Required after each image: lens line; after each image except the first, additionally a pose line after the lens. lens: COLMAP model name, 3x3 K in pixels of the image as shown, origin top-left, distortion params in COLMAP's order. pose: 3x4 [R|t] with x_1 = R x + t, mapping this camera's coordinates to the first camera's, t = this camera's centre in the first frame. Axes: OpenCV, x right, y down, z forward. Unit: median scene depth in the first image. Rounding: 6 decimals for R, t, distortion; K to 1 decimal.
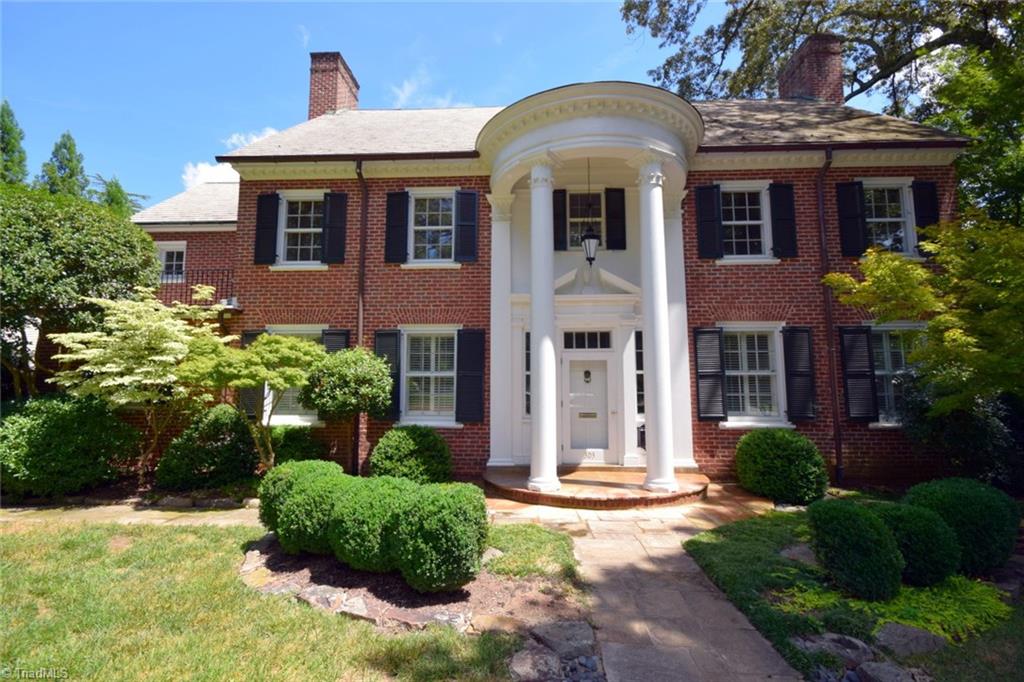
lens RADIAL K [[451.9, 0, 507.4], [0, 451.9, 341.5], [0, 0, 1]] dist [0.000997, 0.000072]
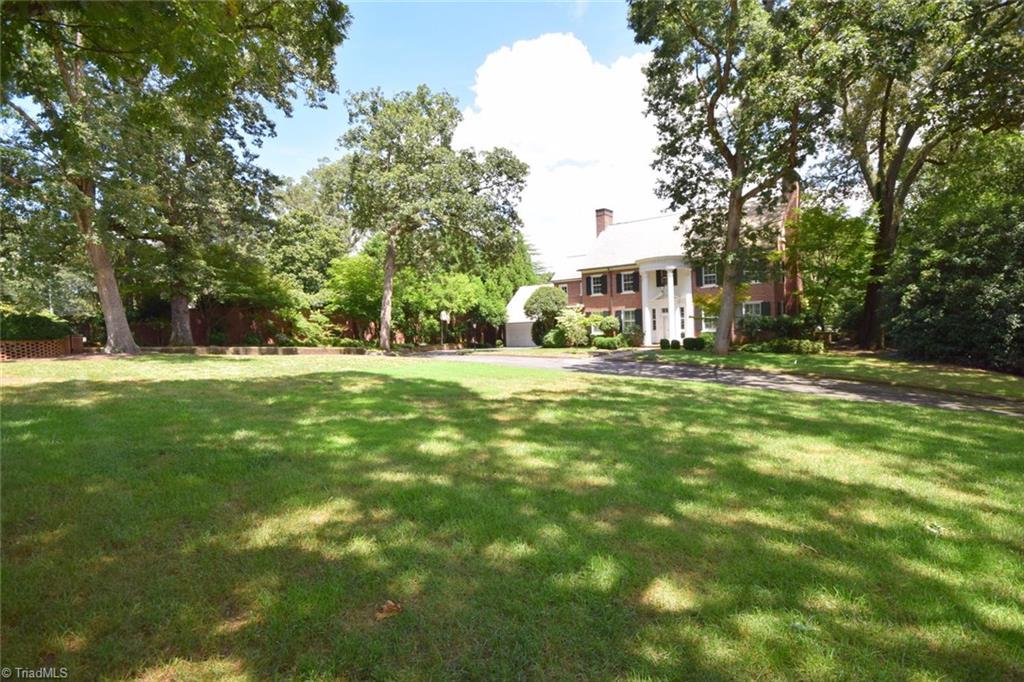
lens RADIAL K [[515.3, 0, 512.0], [0, 515.3, 341.0], [0, 0, 1]] dist [-0.000571, -0.000015]
pose [[0.806210, -0.014911, -0.591442, 1.634796], [0.096150, 0.989694, 0.106114, -0.324315], [0.583765, -0.142417, 0.799335, -3.160370]]
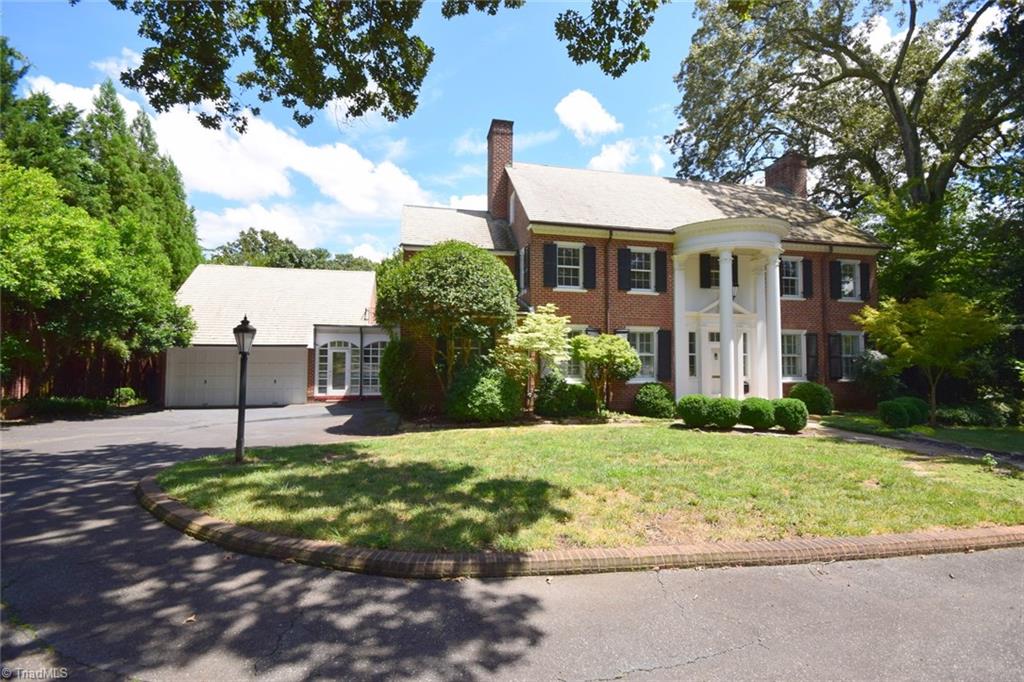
lens RADIAL K [[440.9, 0, 507.6], [0, 440.9, 341.1], [0, 0, 1]] dist [0.000095, 0.000000]
pose [[0.968837, 0.016247, 0.247167, -1.103162], [-0.030966, 0.997963, 0.055778, -0.060581], [-0.245757, -0.061694, 0.967366, -0.543962]]
